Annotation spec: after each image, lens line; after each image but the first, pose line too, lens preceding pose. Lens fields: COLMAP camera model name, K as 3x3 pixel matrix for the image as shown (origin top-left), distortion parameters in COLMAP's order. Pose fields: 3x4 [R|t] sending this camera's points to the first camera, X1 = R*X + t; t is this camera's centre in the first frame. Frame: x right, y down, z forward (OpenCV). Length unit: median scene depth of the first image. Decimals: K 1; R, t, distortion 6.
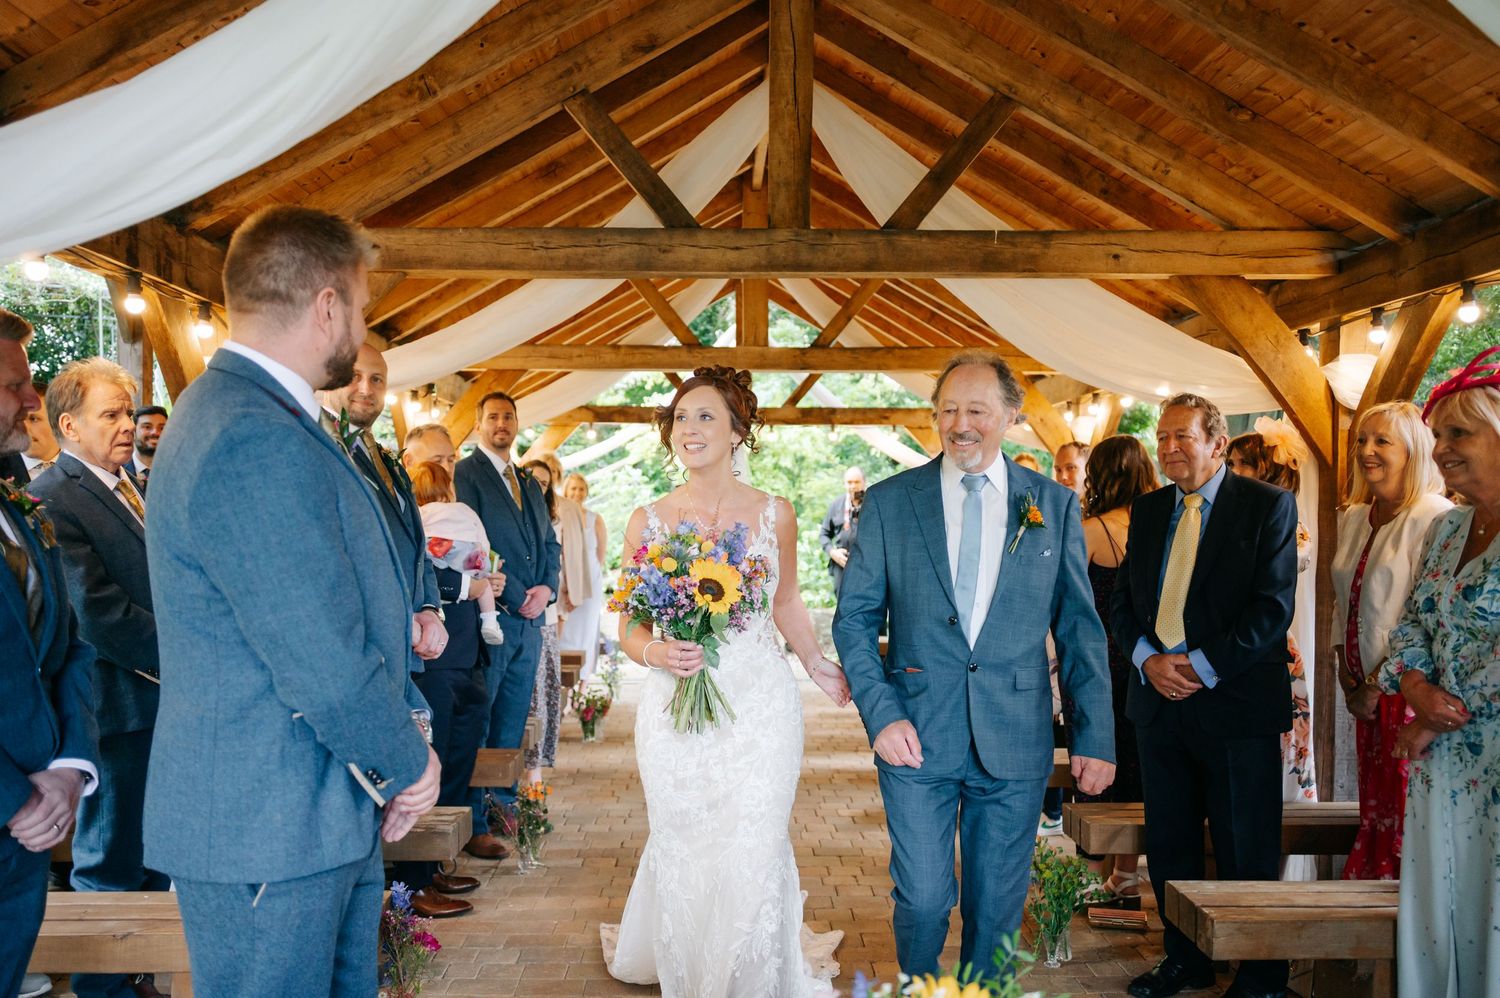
lens RADIAL K [[1240.5, 0, 744.6], [0, 1240.5, 507.0], [0, 0, 1]] dist [0.003427, -0.007529]
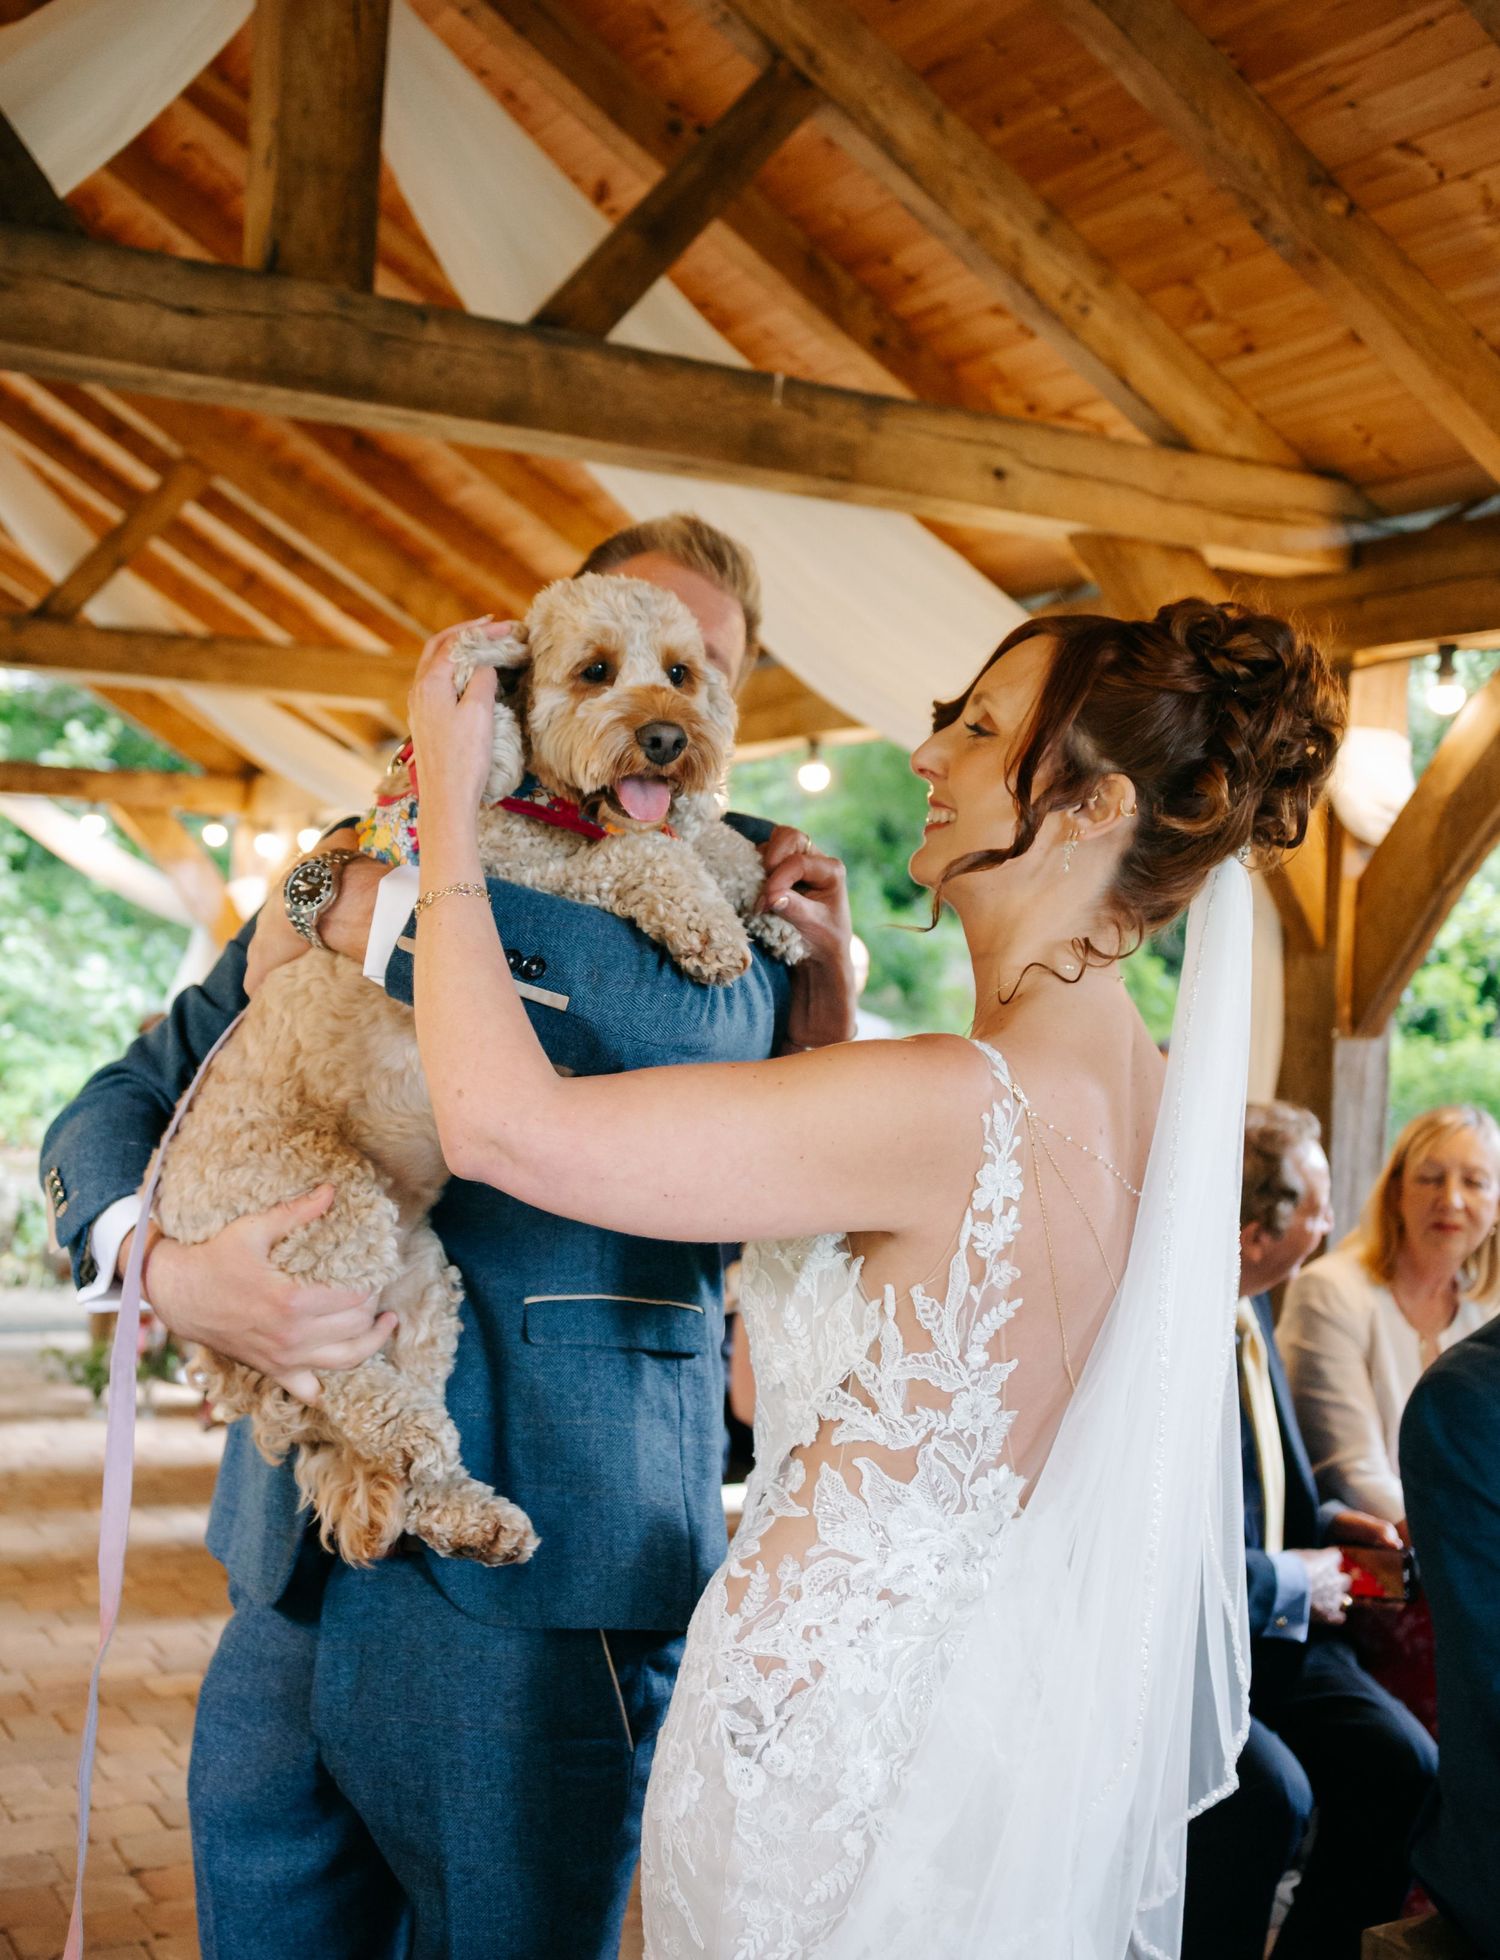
lens RADIAL K [[2146.6, 0, 636.8], [0, 2146.6, 971.6], [0, 0, 1]] dist [0.000319, -0.009556]
pose [[0.888419, 0.033256, 0.457828, -0.153242], [-0.035914, 0.999351, -0.002899, -0.008945], [-0.457627, -0.013867, 0.889036, 0.303424]]
